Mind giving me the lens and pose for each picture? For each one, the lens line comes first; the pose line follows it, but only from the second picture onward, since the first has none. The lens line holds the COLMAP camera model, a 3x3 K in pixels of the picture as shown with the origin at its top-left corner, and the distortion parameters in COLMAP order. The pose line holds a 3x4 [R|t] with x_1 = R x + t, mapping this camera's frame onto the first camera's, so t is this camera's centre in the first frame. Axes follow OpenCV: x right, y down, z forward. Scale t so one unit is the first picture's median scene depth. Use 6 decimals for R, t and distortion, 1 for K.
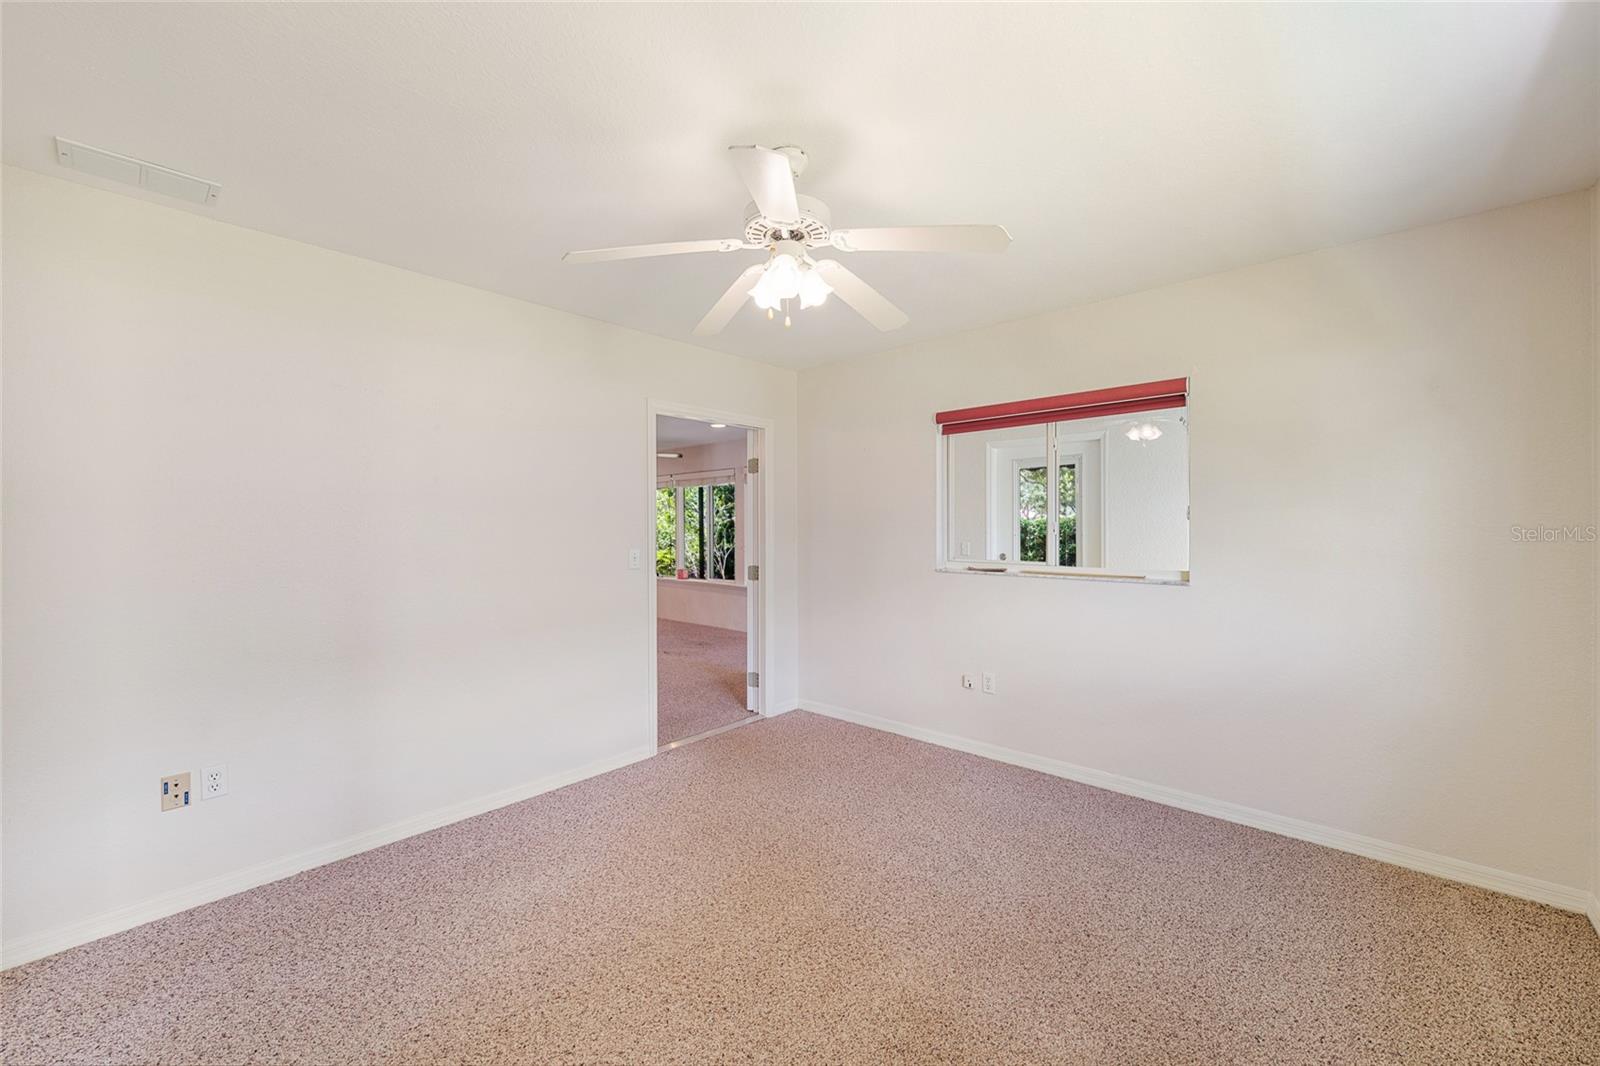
lens RADIAL K [[627.1, 0, 788.4], [0, 627.1, 537.7], [0, 0, 1]] dist [-0.000959, -0.000191]
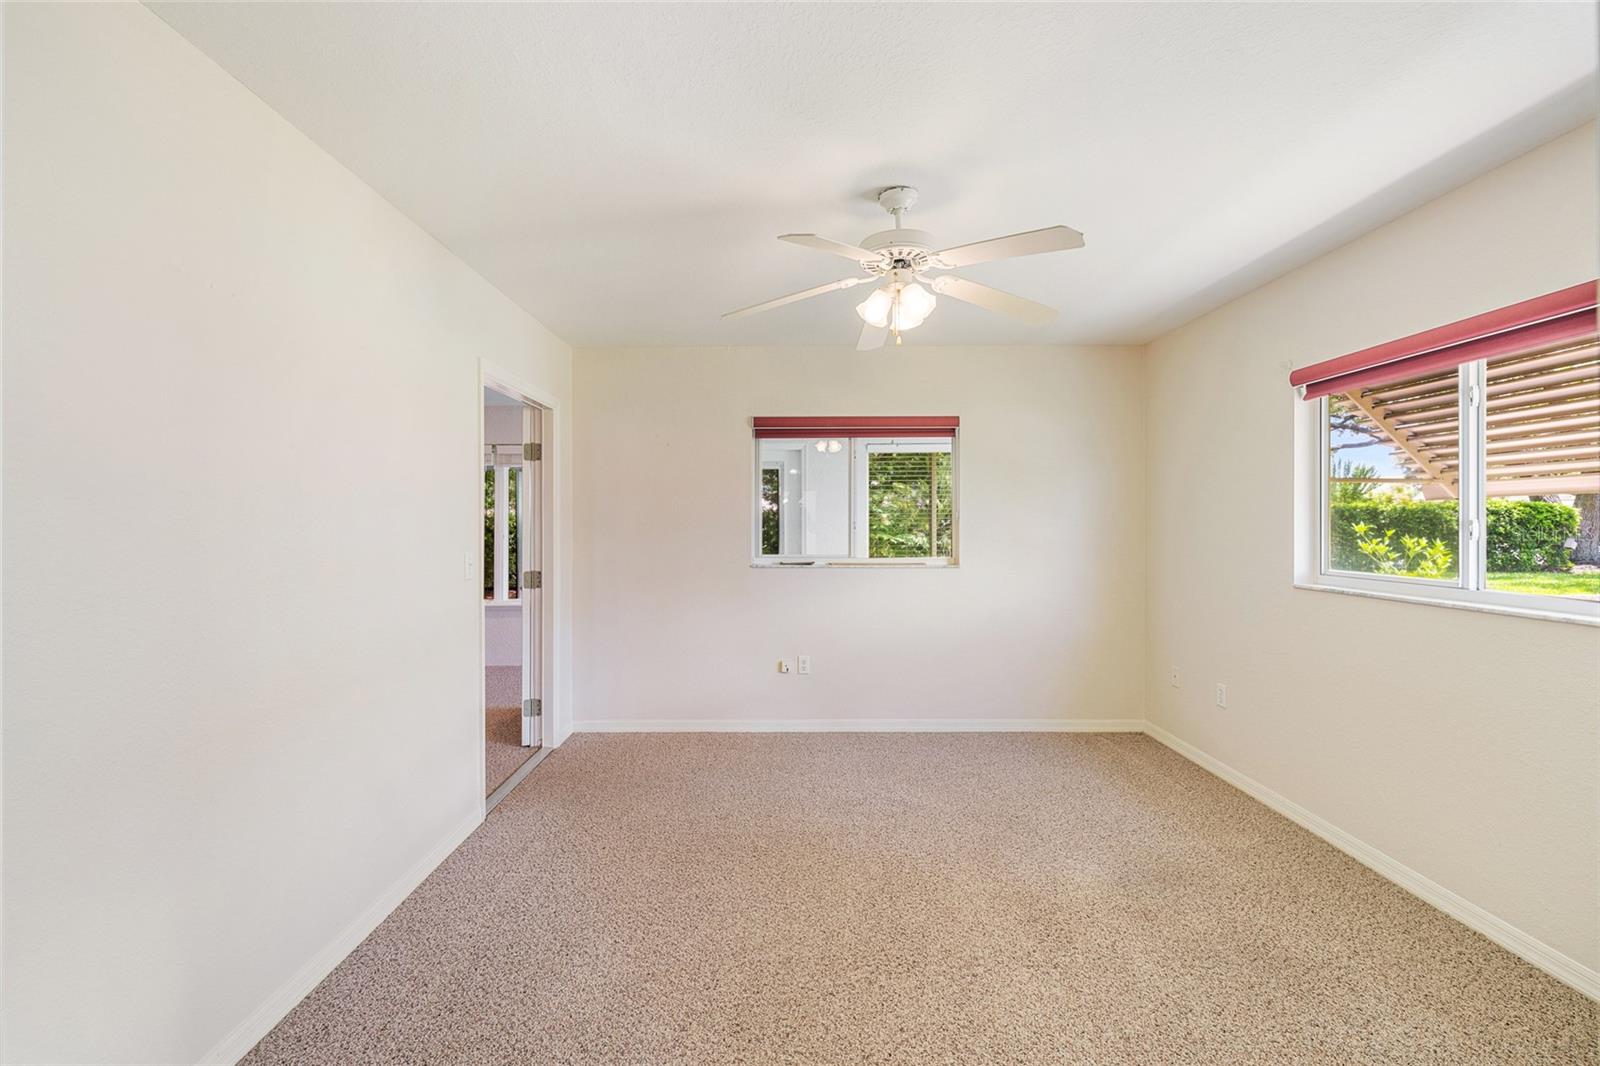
lens RADIAL K [[667.9, 0, 804.0], [0, 667.9, 527.1], [0, 0, 1]] dist [0.001801, -0.001234]
pose [[0.736199, 0.000673, 0.676764, -0.464280], [0.011227, 0.999850, -0.013208, 0.002650], [-0.676672, 0.017322, 0.736081, 0.116049]]
